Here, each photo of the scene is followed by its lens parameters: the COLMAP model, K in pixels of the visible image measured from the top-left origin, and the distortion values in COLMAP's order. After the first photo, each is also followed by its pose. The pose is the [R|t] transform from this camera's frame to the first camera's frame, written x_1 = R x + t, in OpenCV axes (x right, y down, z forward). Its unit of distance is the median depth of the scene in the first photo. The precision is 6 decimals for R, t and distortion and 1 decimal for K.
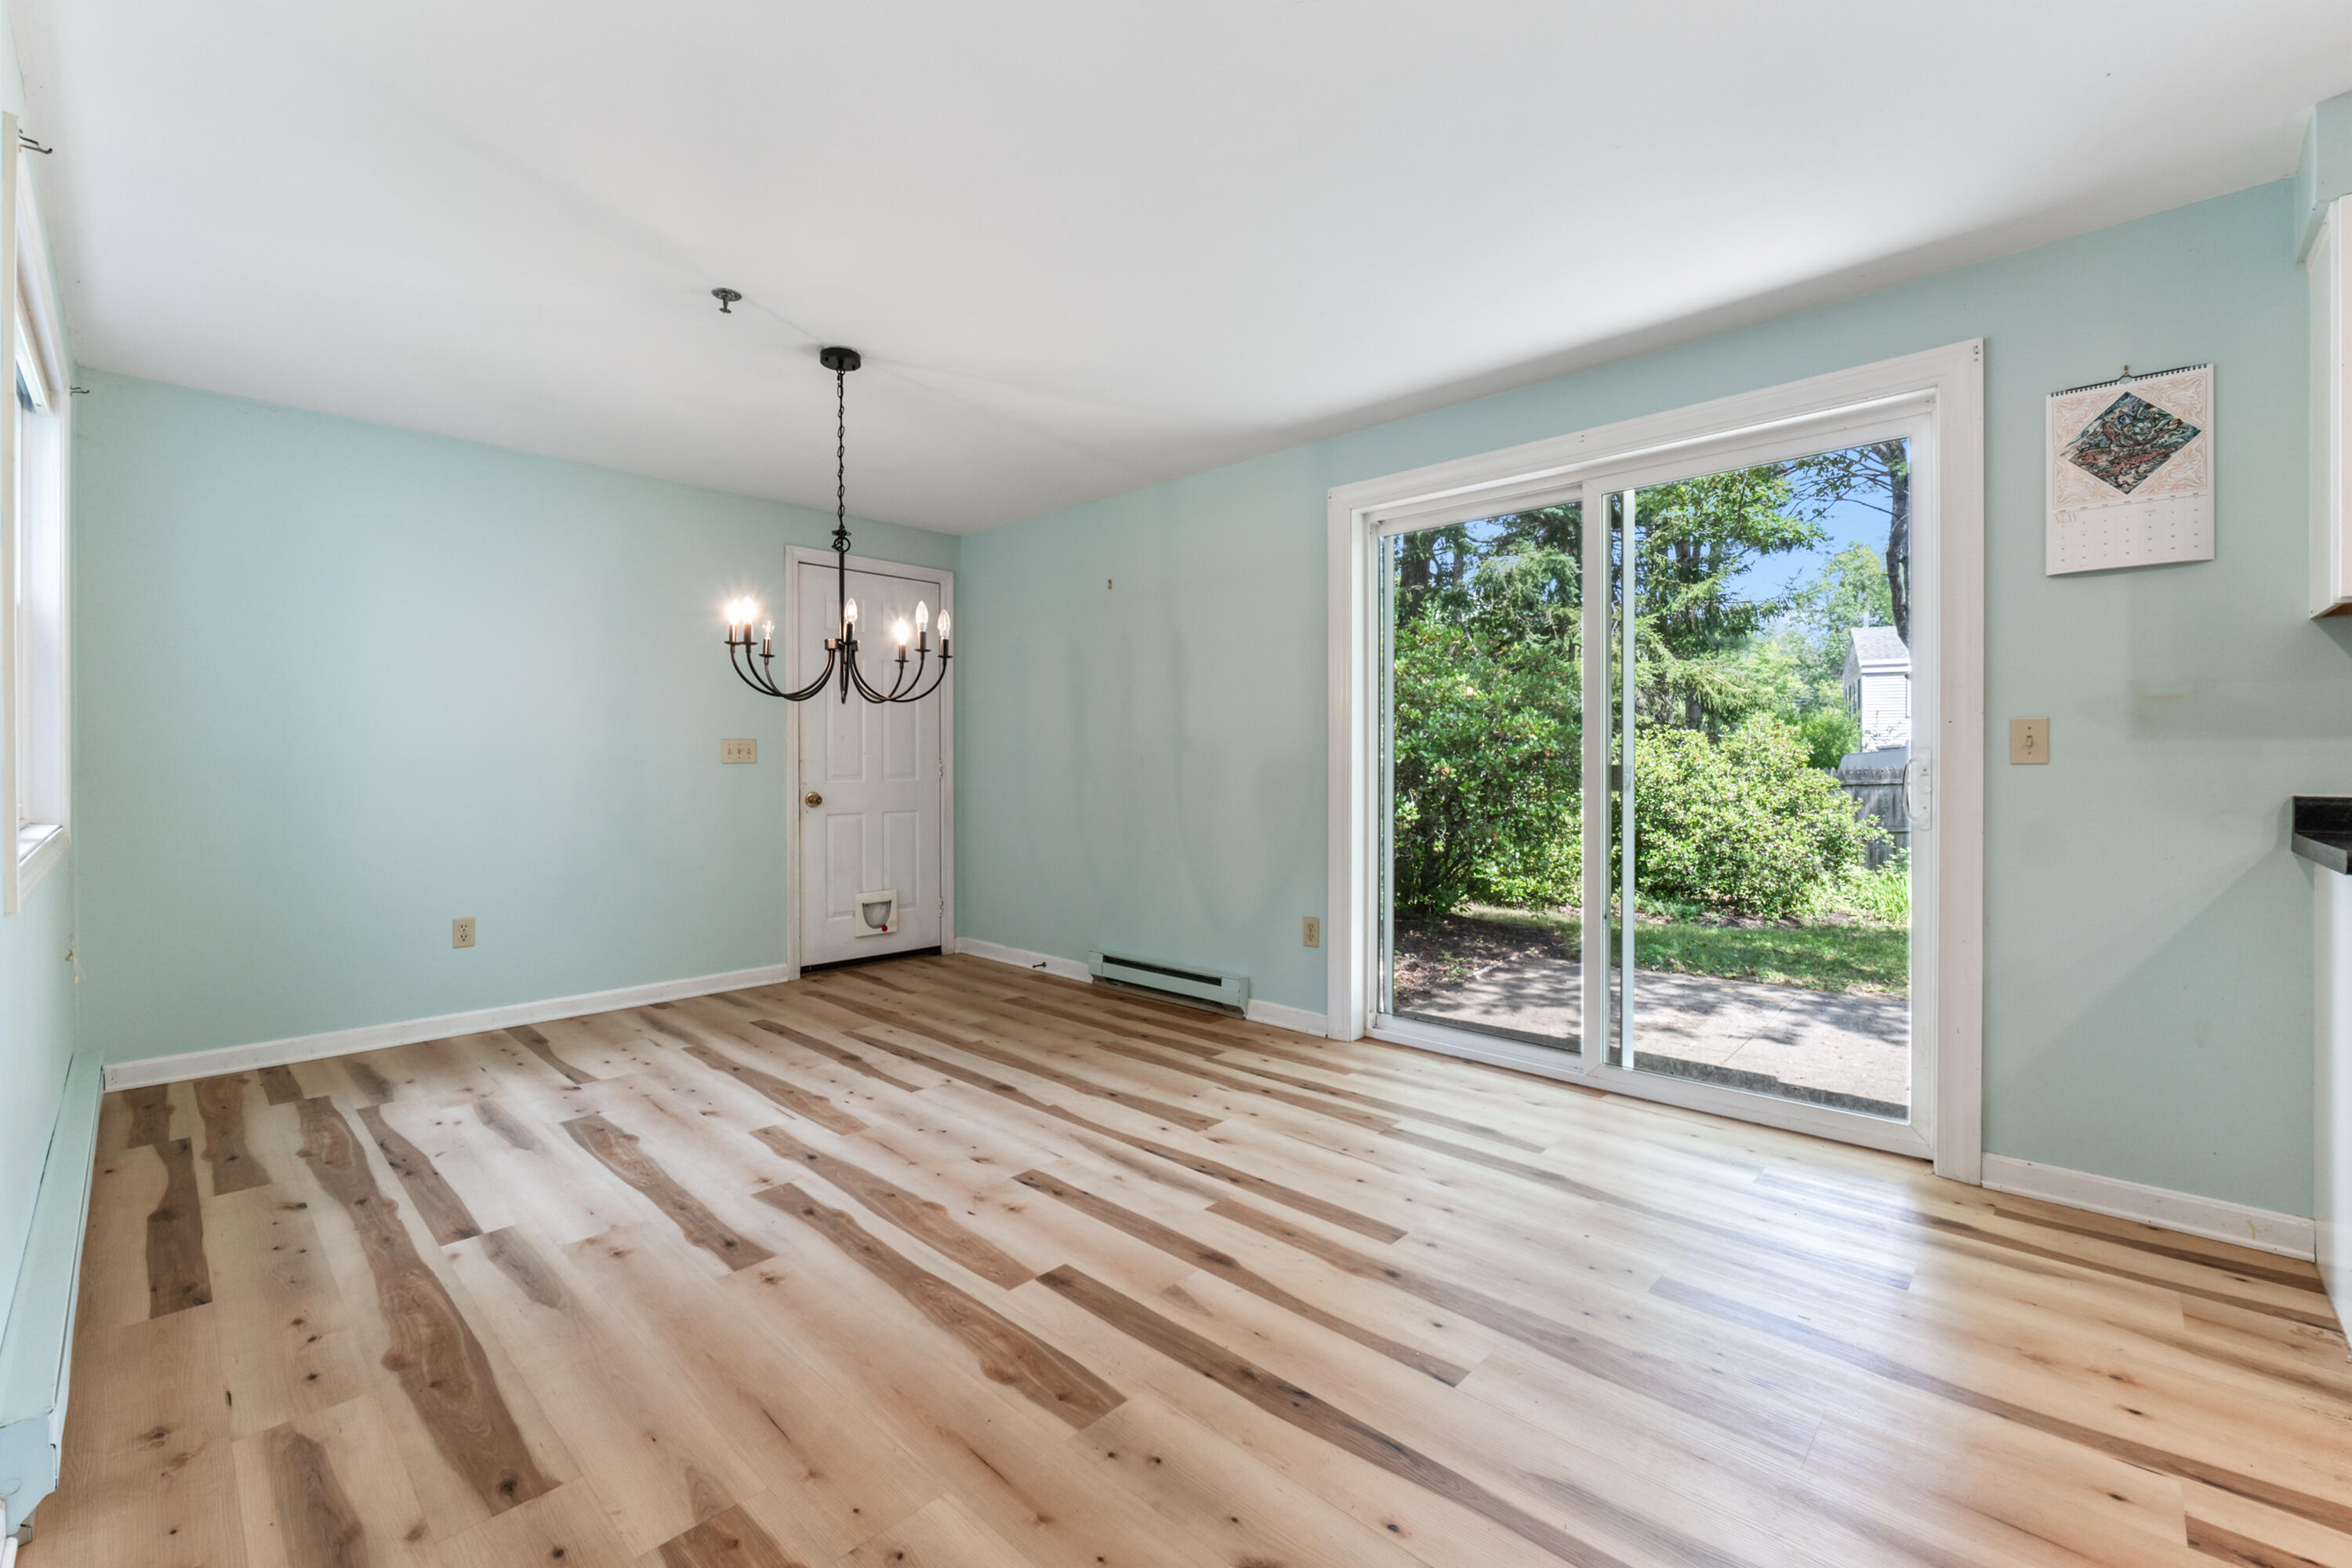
lens RADIAL K [[986.7, 0, 1156.7], [0, 986.7, 773.4], [0, 0, 1]] dist [-0.009429, -0.000065]
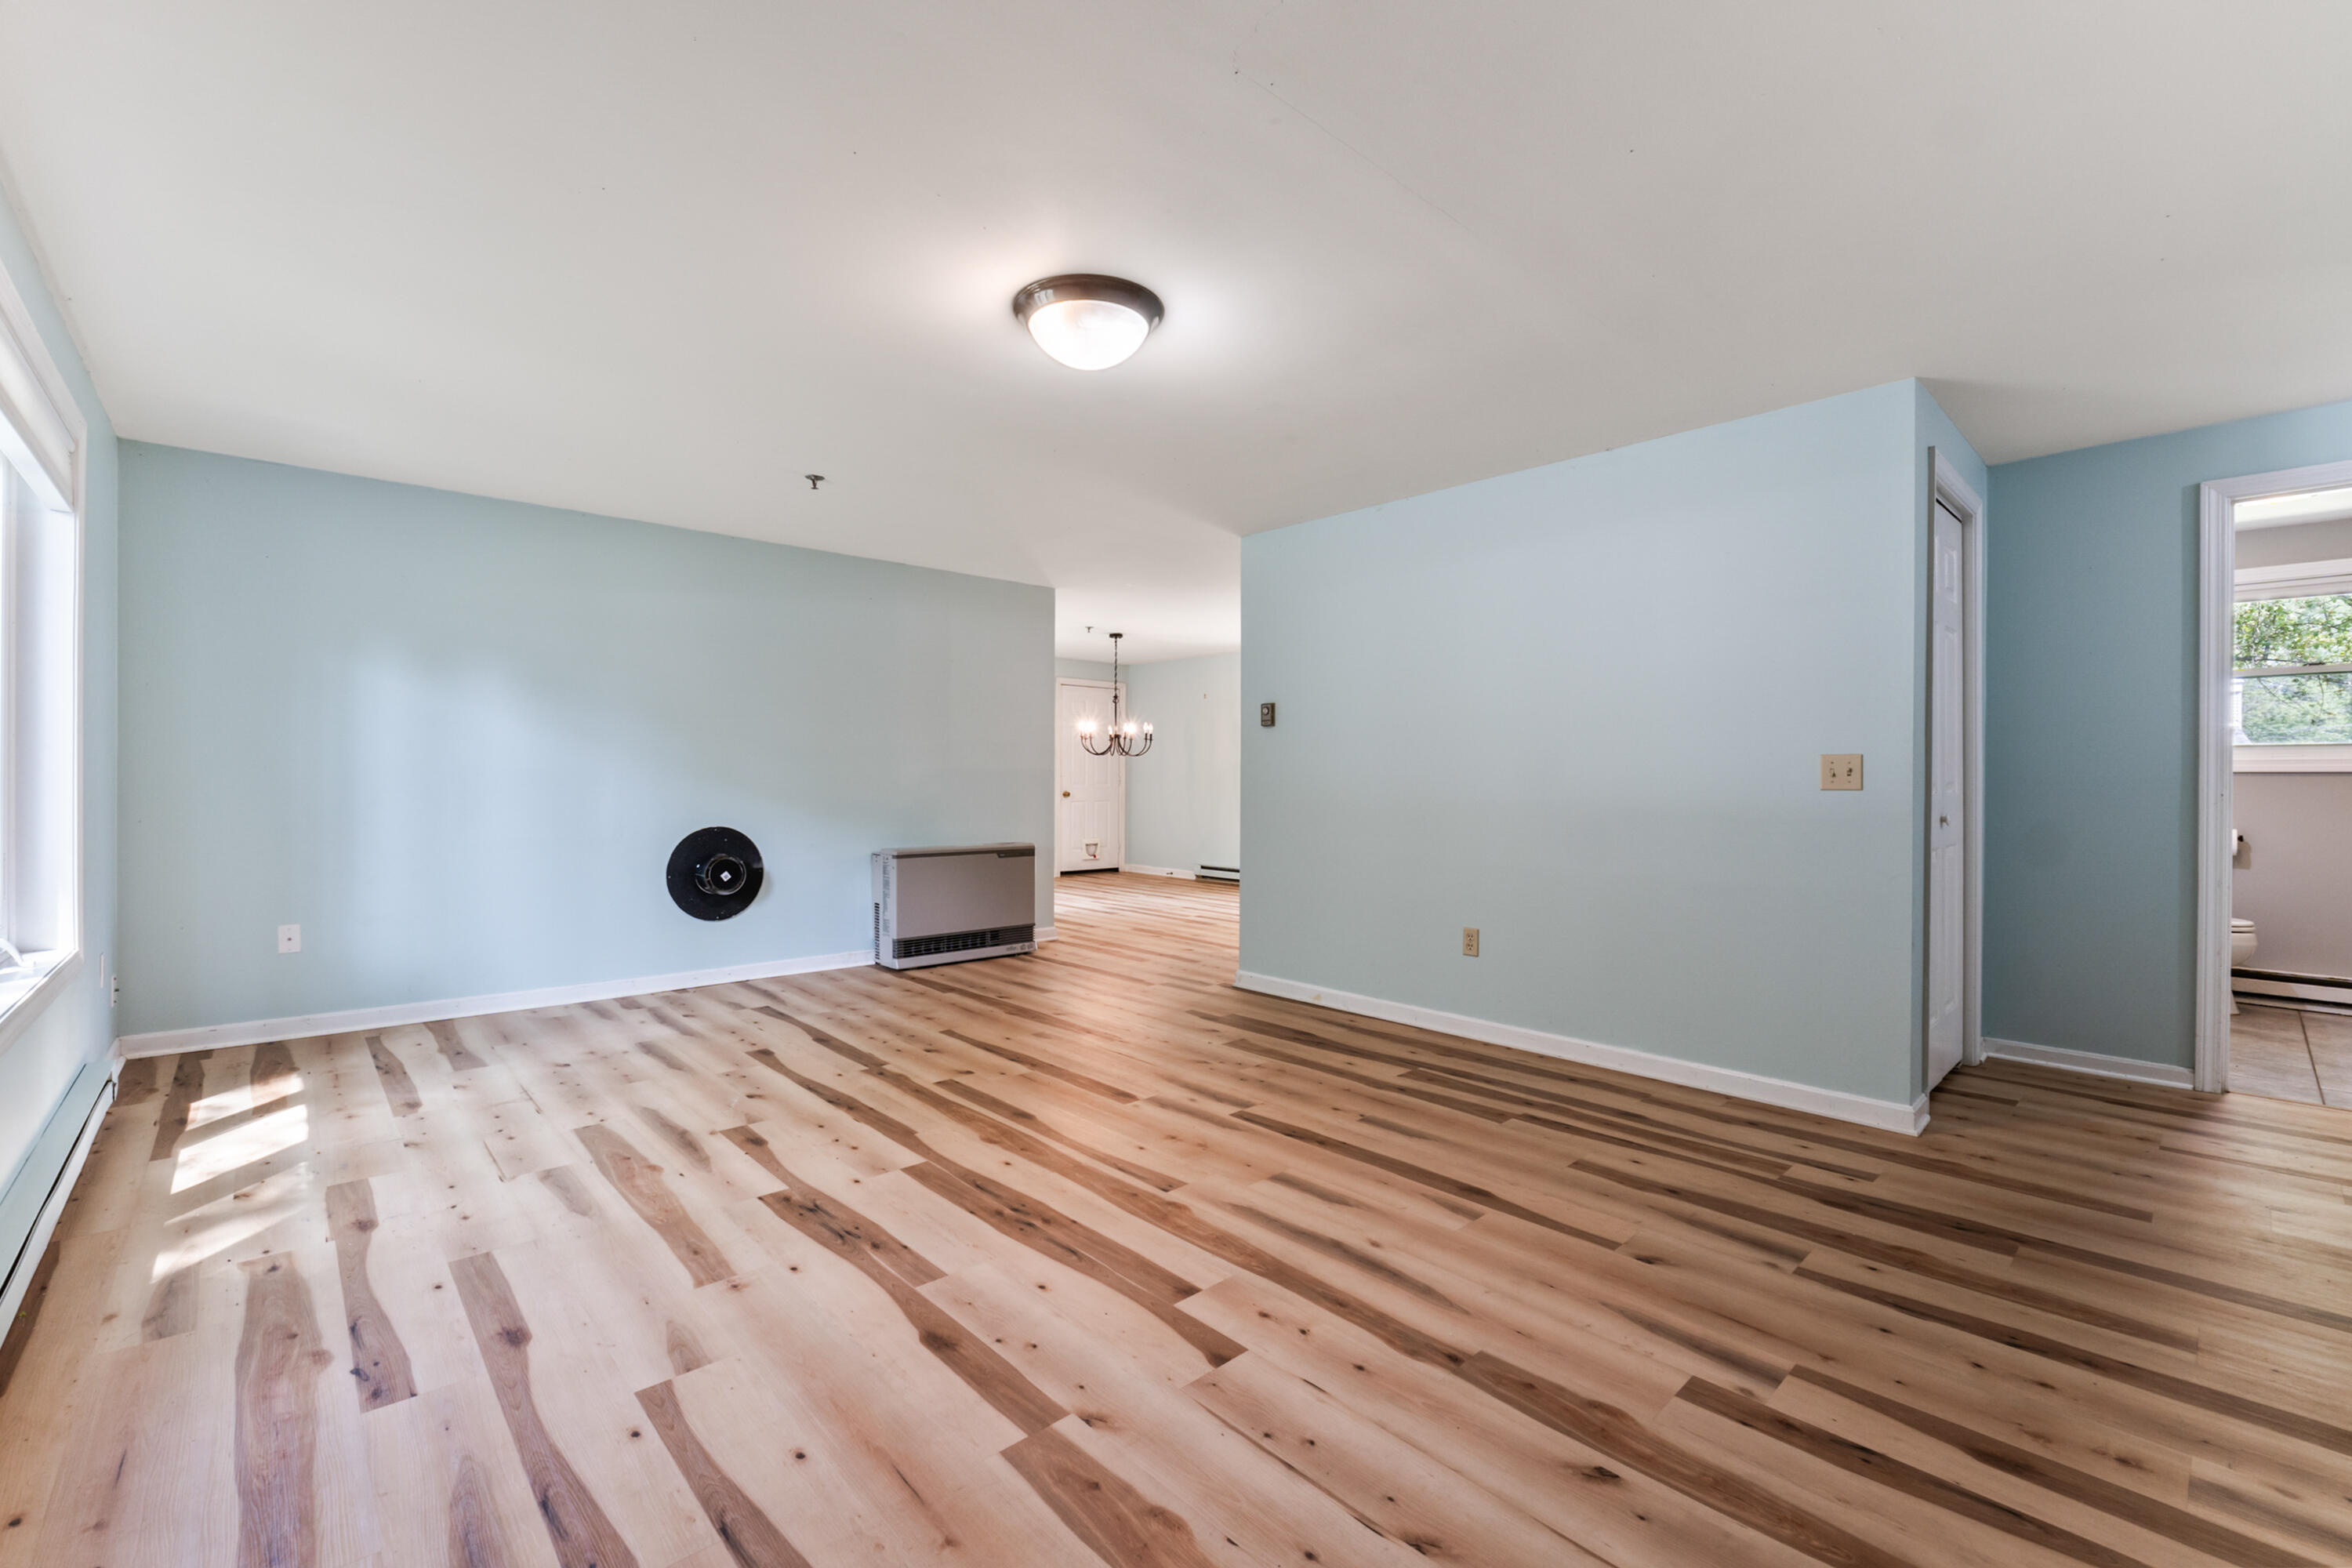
lens RADIAL K [[986.7, 0, 1164.4], [0, 986.7, 782.1], [0, 0, 1]] dist [-0.009429, -0.000065]
pose [[0.998358, 0.002315, -0.057233, -0.019499], [-0.002897, 0.999945, -0.010091, 0.041926], [0.057206, 0.010241, 0.998310, -2.211982]]
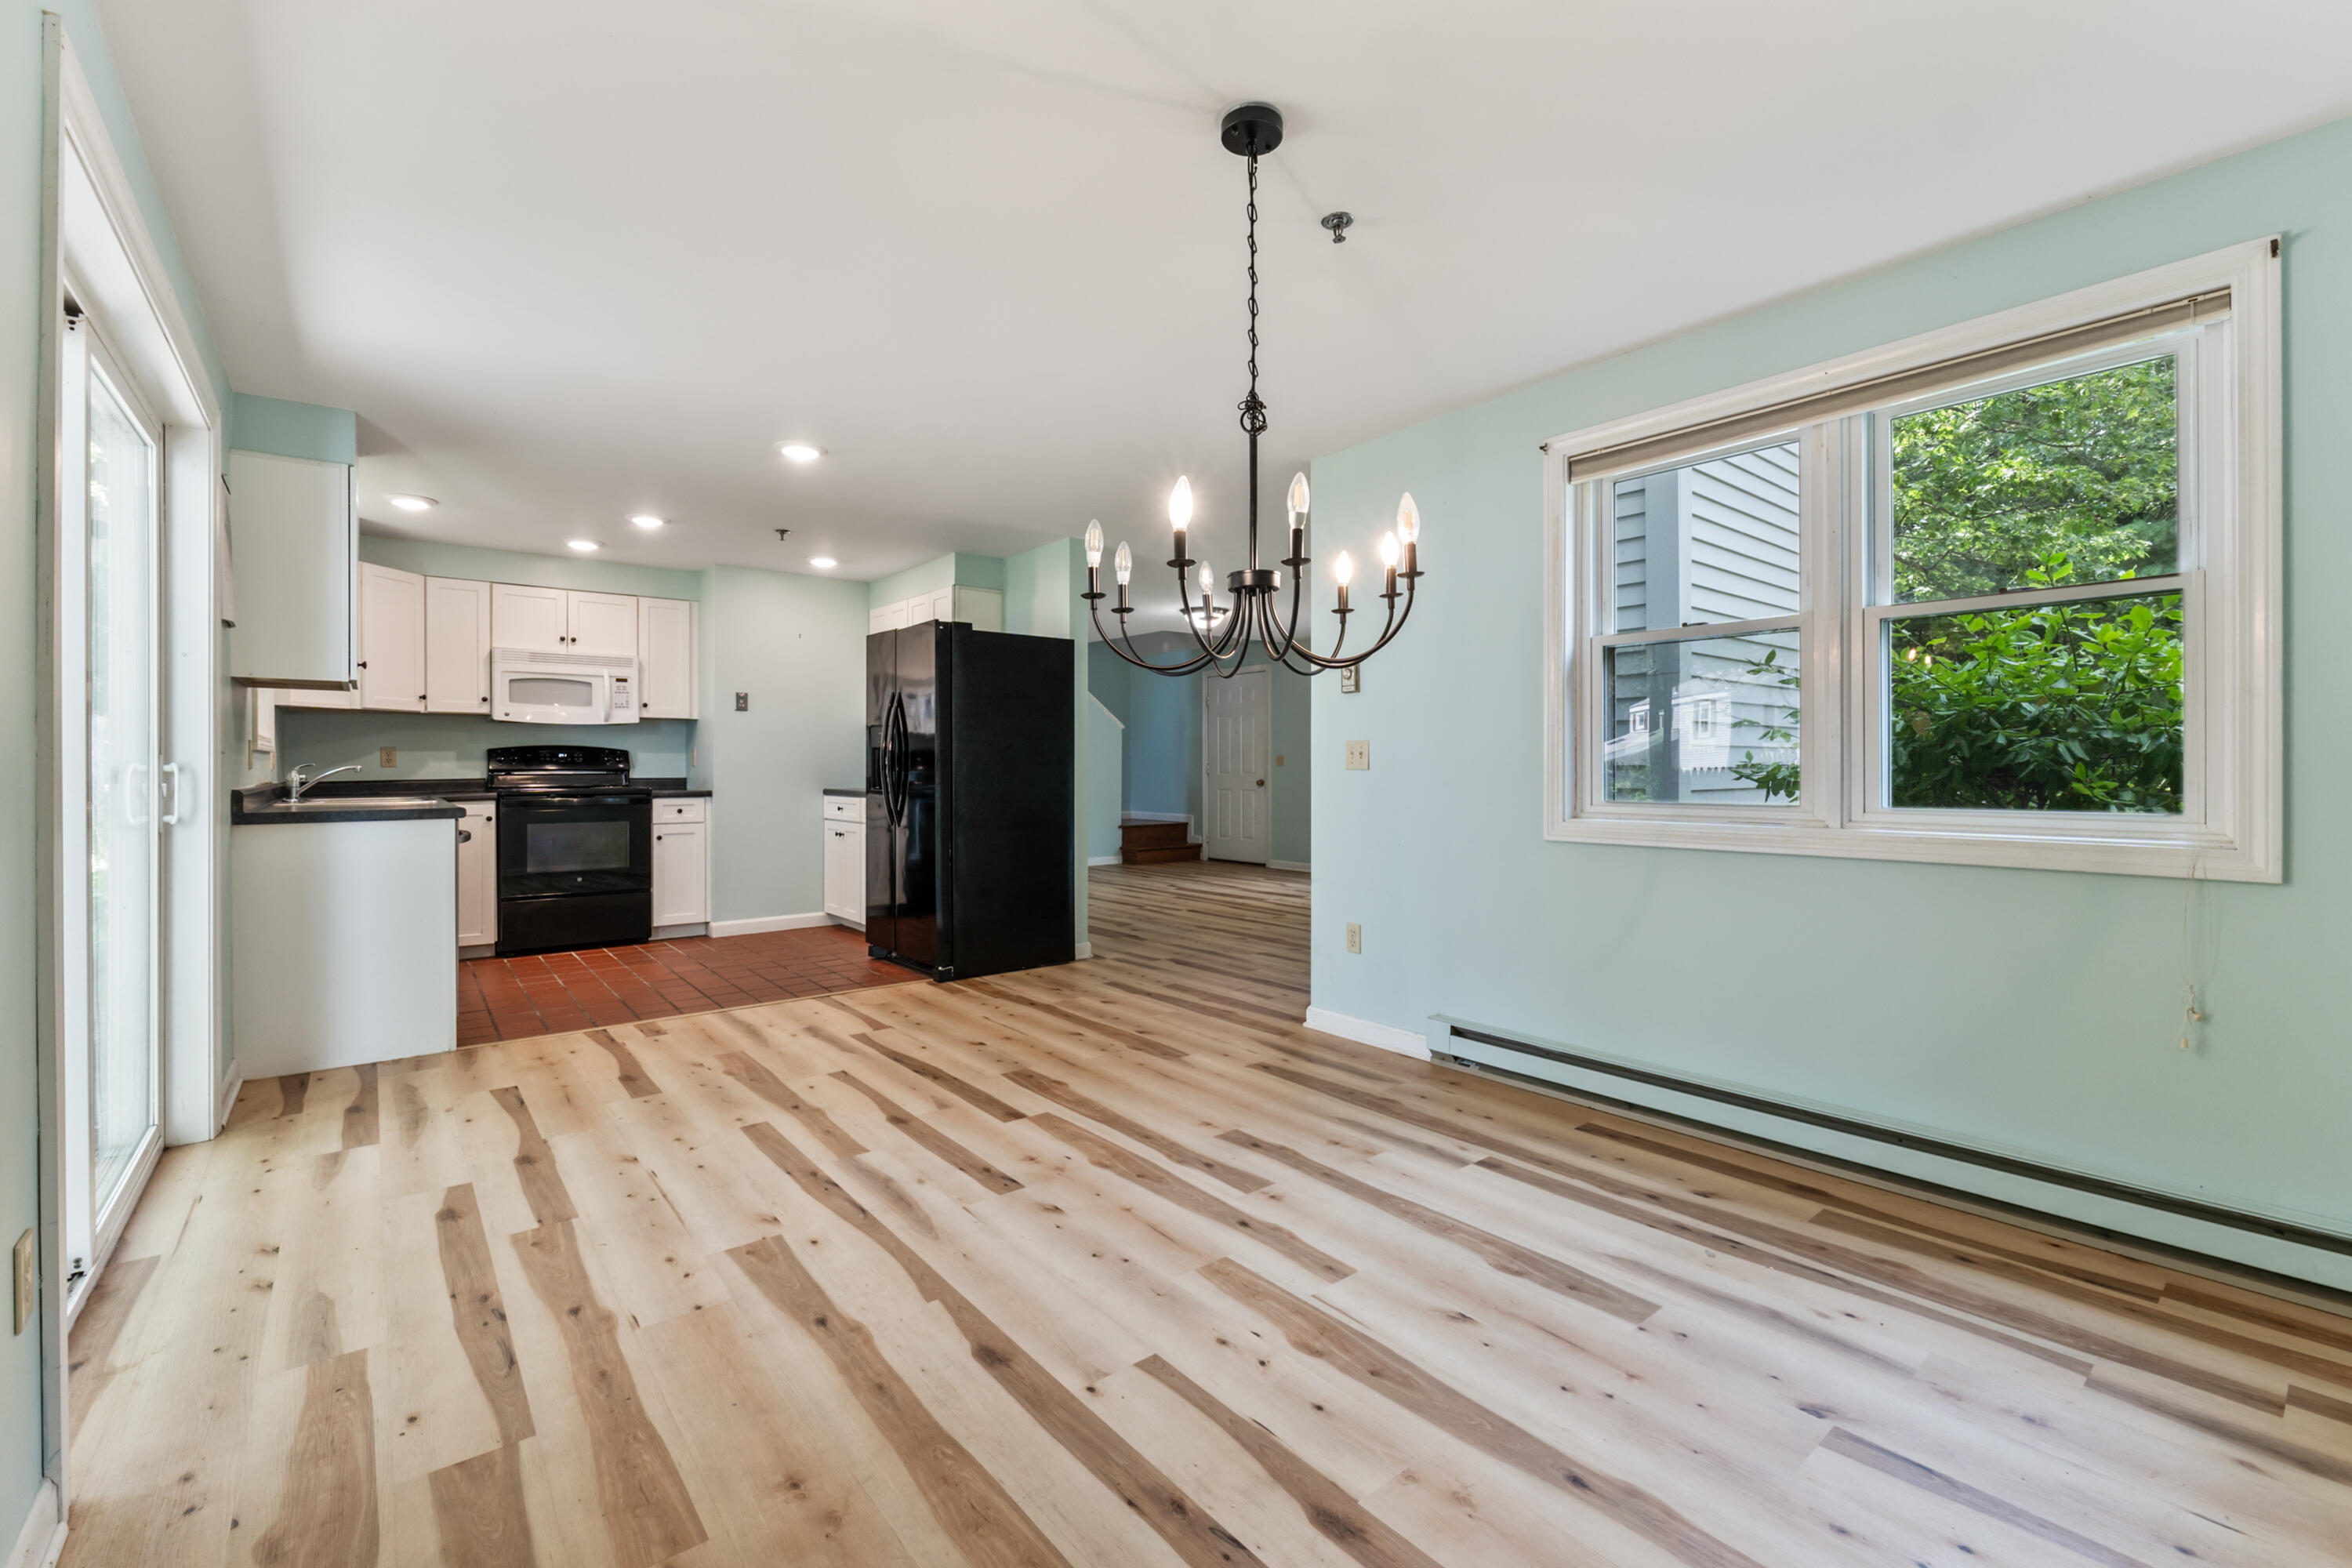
lens RADIAL K [[986.7, 0, 1171.3], [0, 986.7, 773.0], [0, 0, 1]] dist [-0.009429, -0.000065]
pose [[-0.993396, 0.000603, 0.114732, -0.409232], [0.003155, 0.999752, 0.022062, -0.027032], [-0.114690, 0.022278, -0.993152, 1.965705]]
